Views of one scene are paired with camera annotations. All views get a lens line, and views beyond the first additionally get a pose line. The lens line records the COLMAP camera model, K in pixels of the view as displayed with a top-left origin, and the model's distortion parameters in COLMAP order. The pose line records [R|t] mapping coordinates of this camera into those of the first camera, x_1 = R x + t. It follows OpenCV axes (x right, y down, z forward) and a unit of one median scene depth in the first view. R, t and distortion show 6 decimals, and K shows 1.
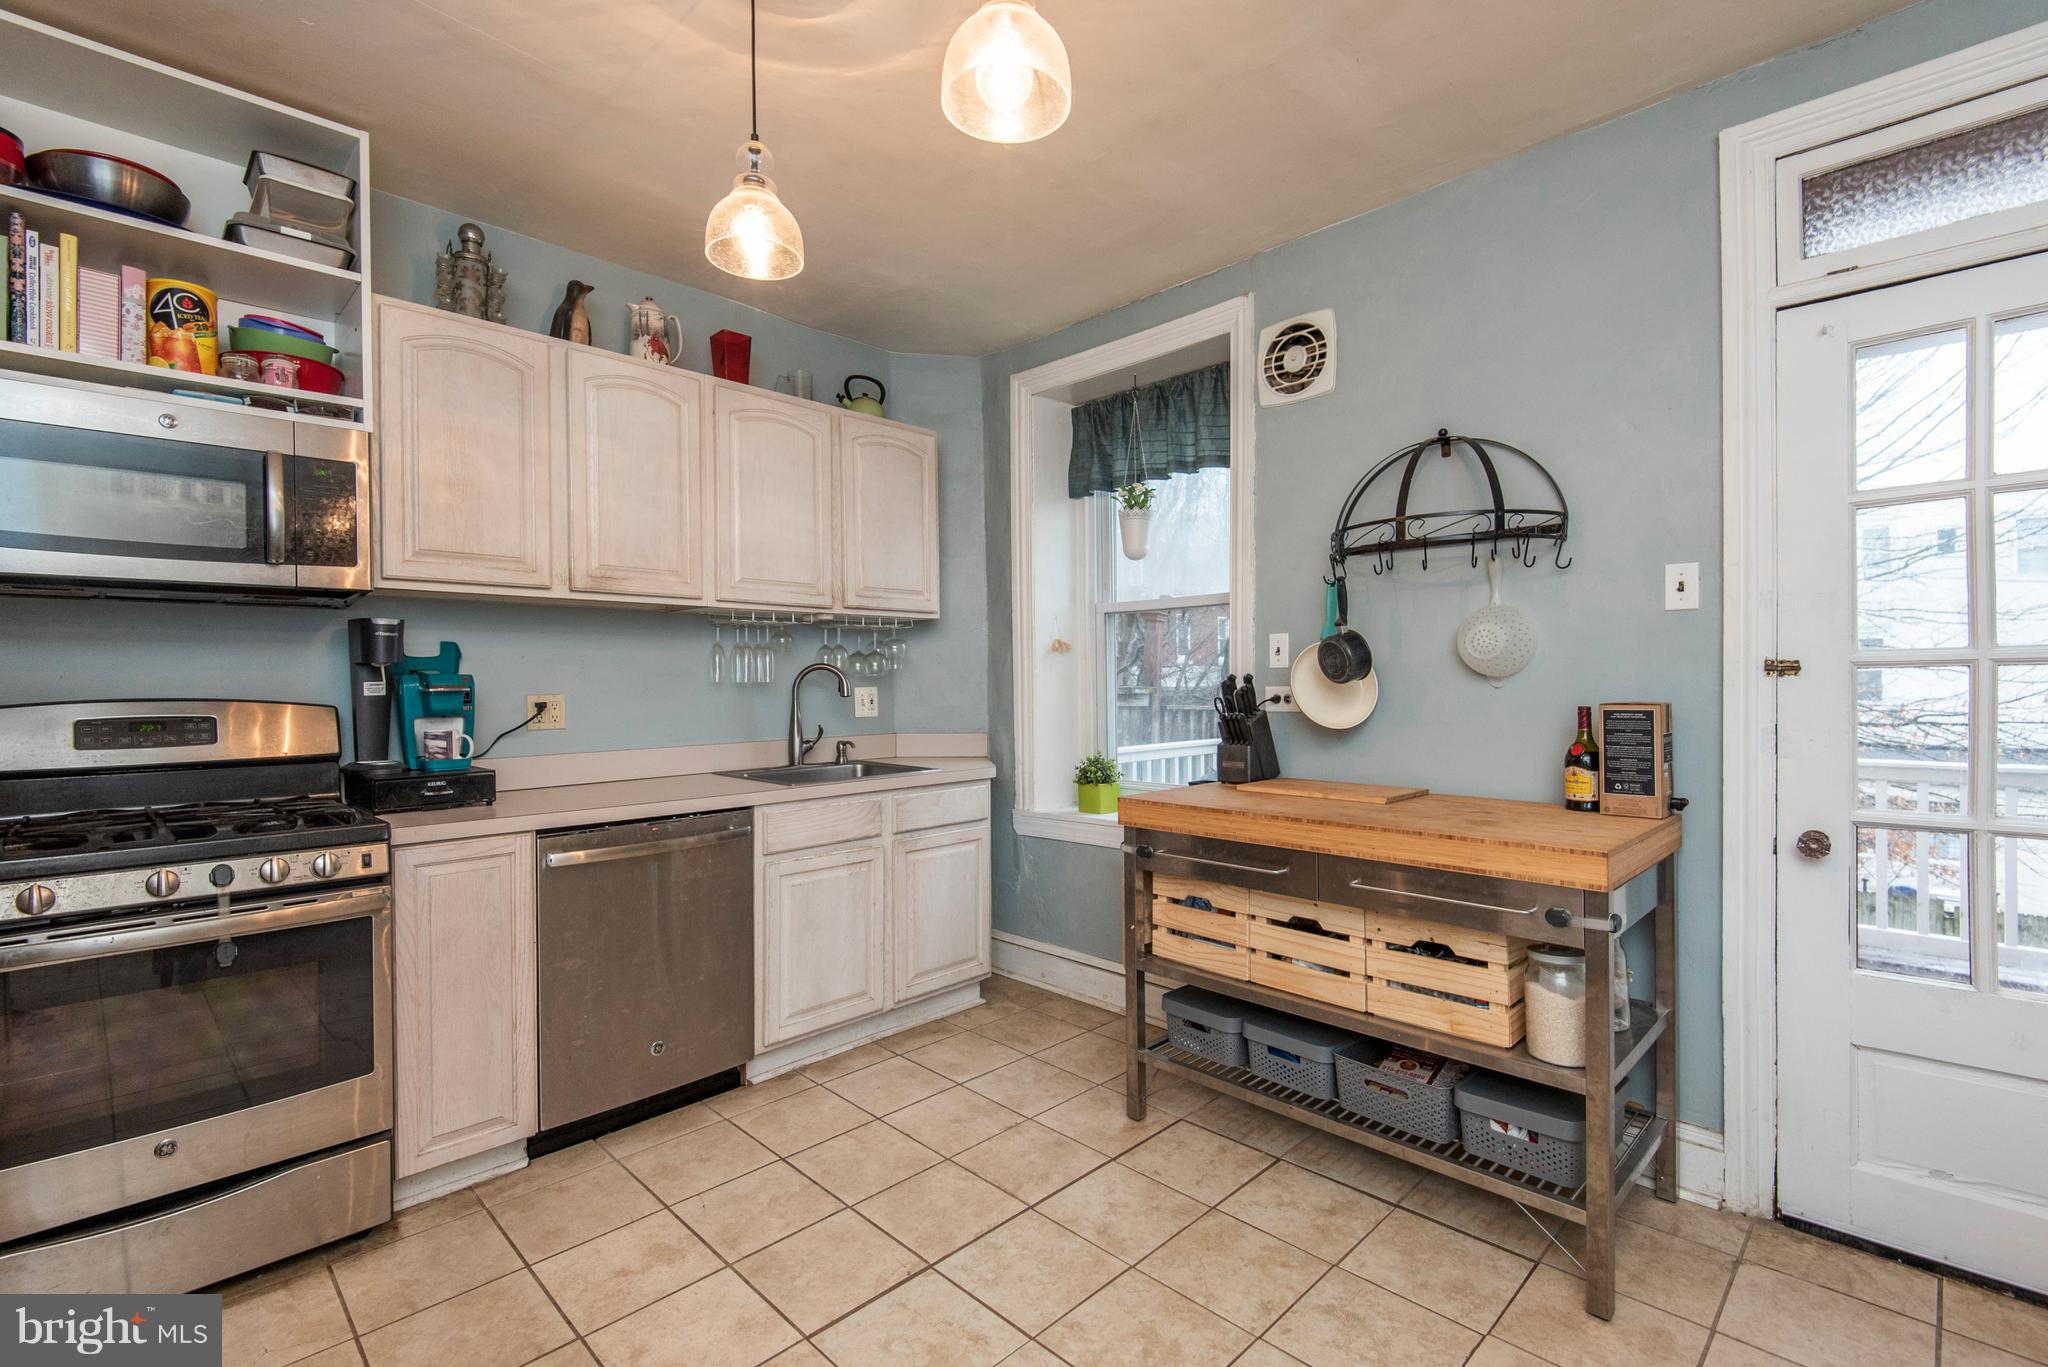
lens RADIAL K [[927.4, 0, 998.8], [0, 927.4, 685.7], [0, 0, 1]] dist [0.030147, -0.018381]
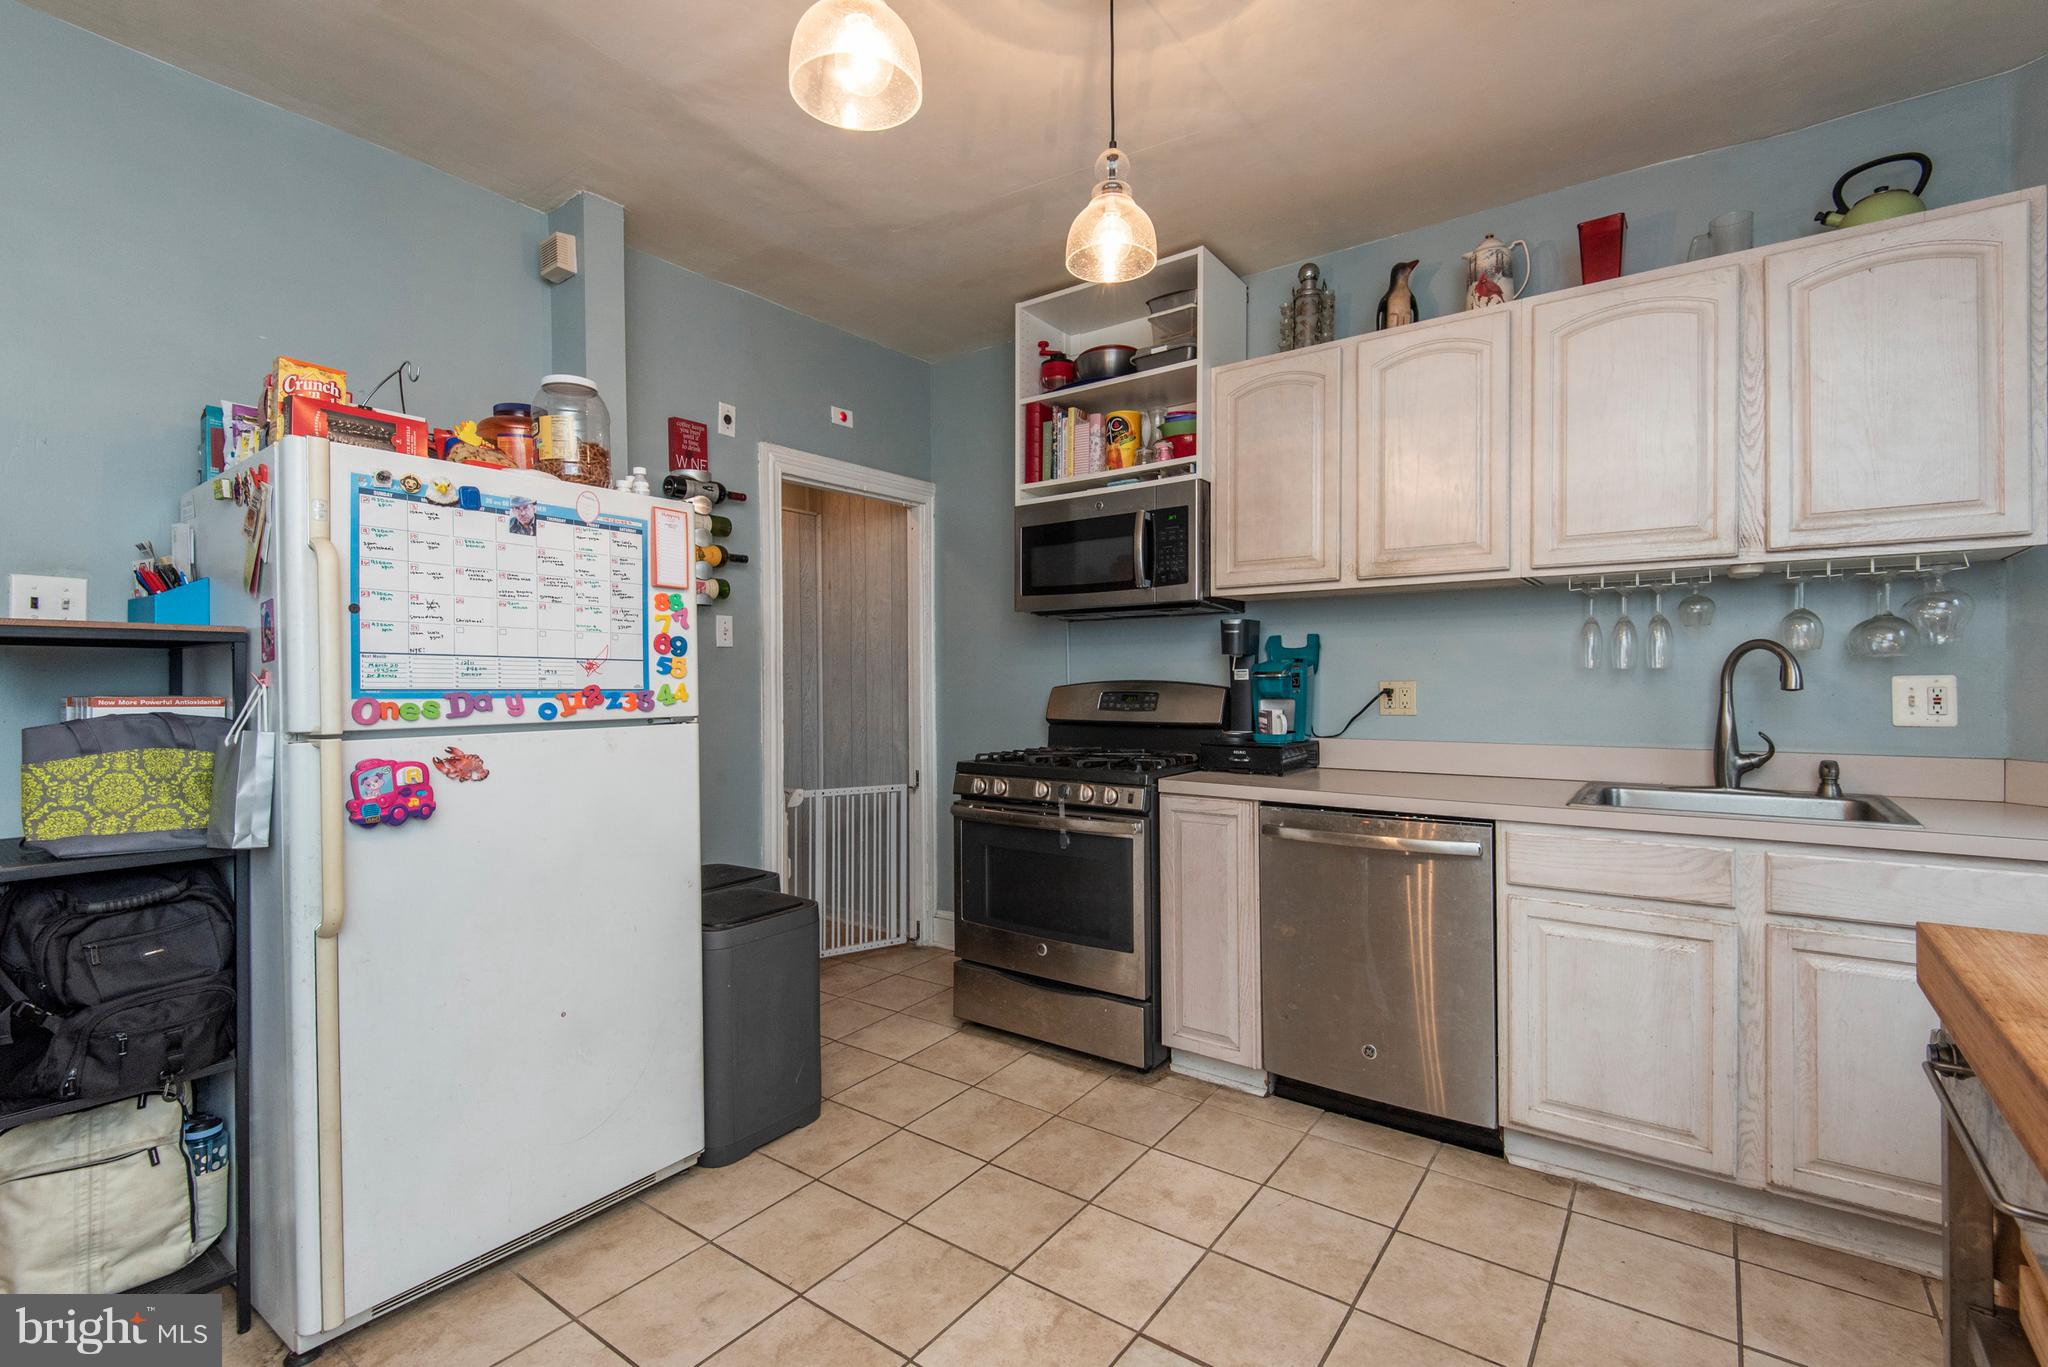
lens RADIAL K [[927.4, 0, 1033.9], [0, 927.4, 676.0], [0, 0, 1]] dist [0.030147, -0.018381]
pose [[0.169454, 0.010839, -0.985479, 0.473209], [0.000492, 0.999938, 0.011083, -0.006798], [0.985538, -0.002363, 0.169438, 0.458594]]
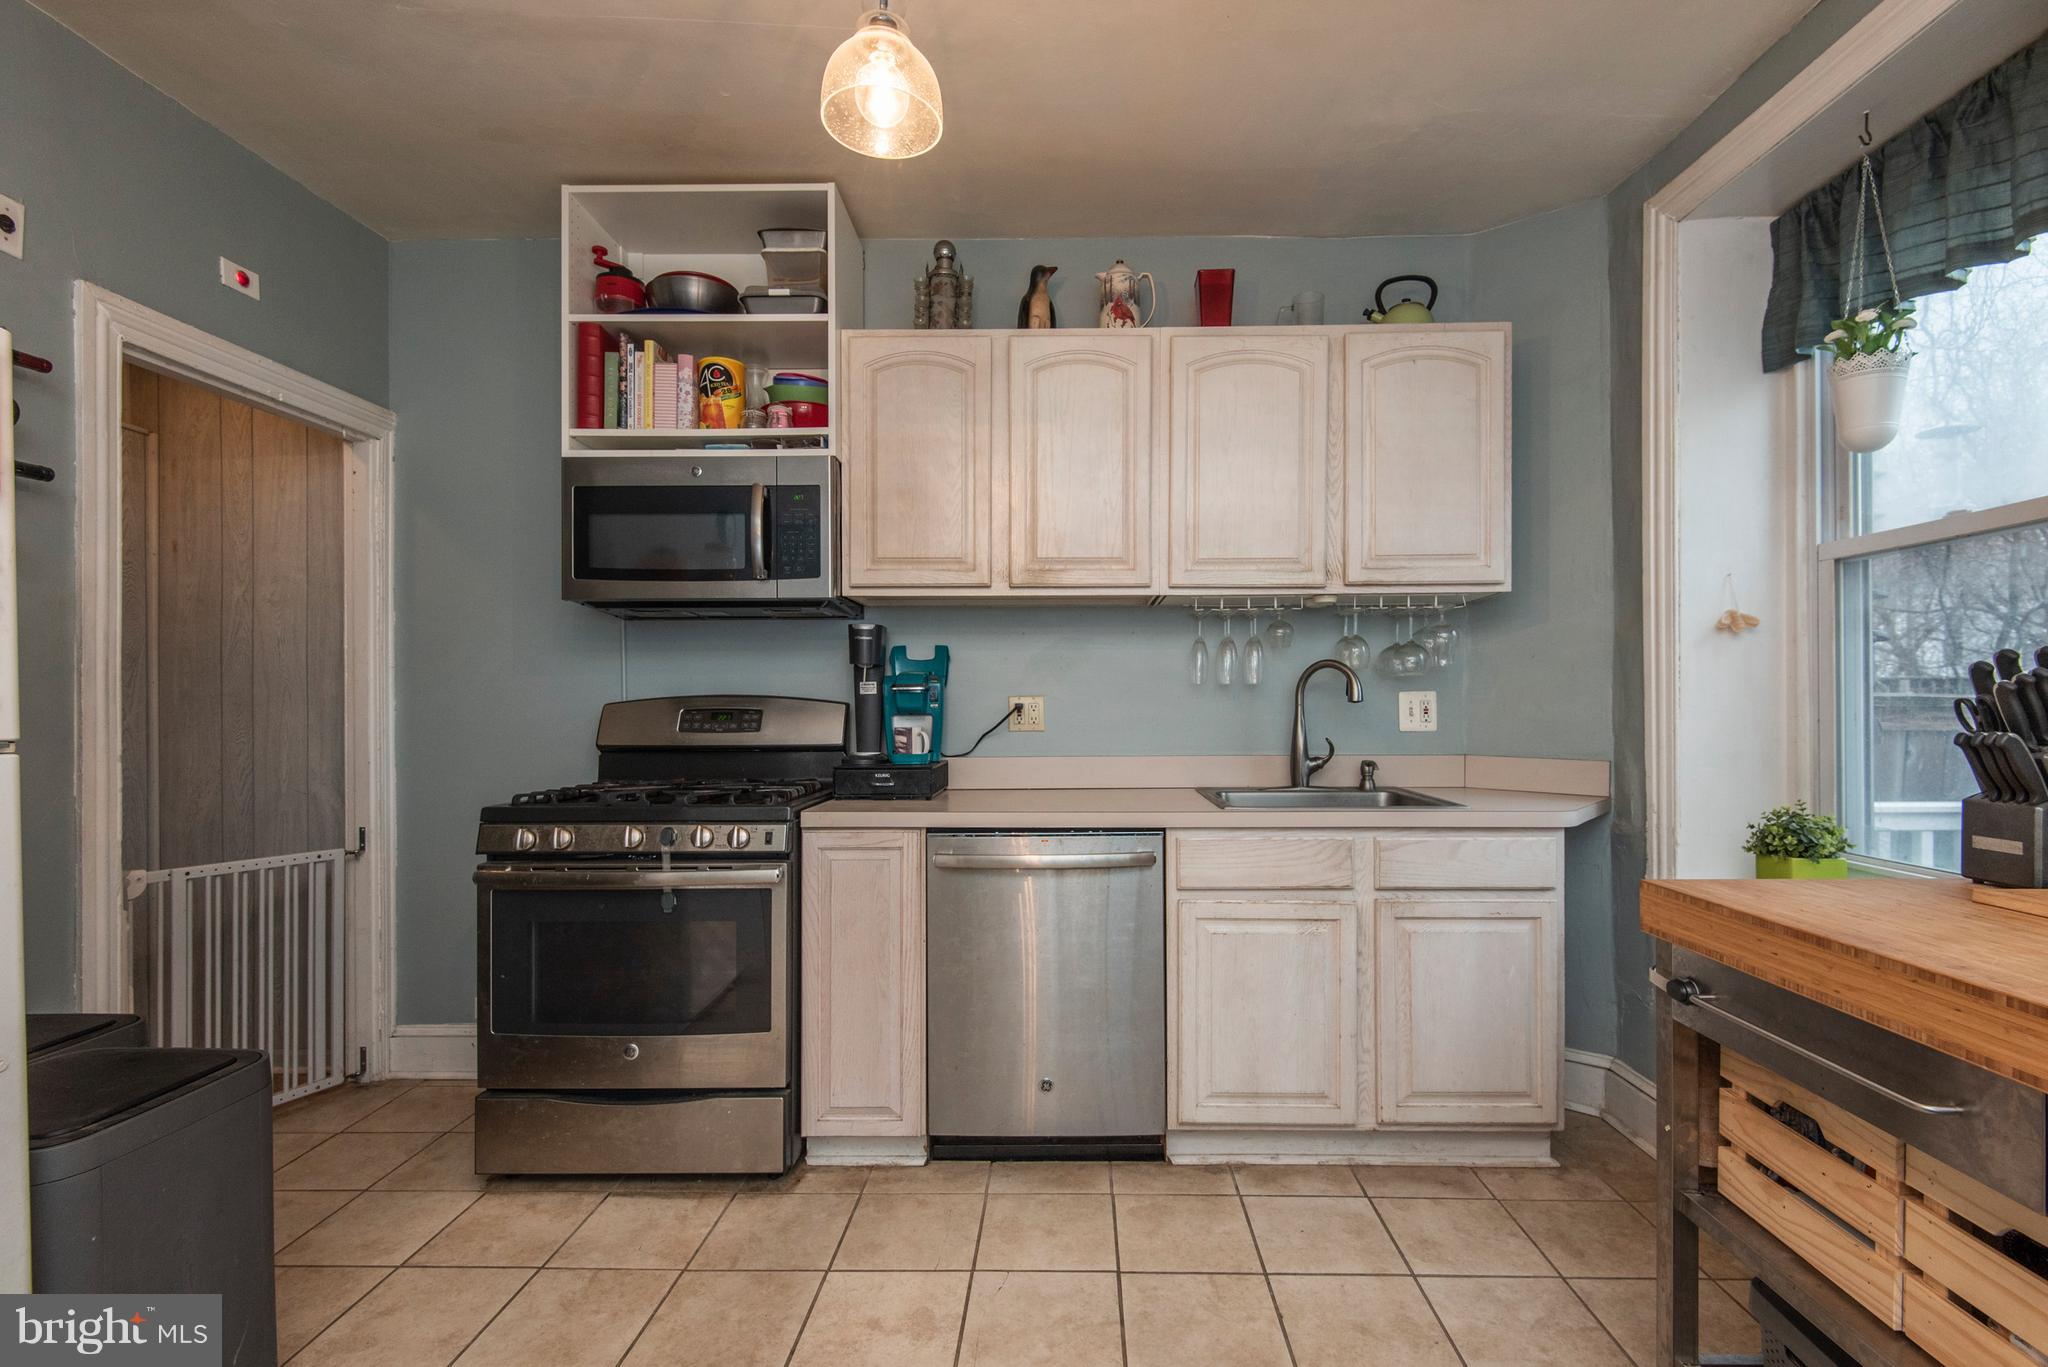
lens RADIAL K [[927.4, 0, 1031.0], [0, 927.4, 709.5], [0, 0, 1]] dist [0.030147, -0.018381]
pose [[0.706438, 0.009734, -0.707708, 0.232270], [-0.008123, 0.999951, 0.005645, 0.019352], [0.707729, 0.001761, 0.706482, 0.324779]]
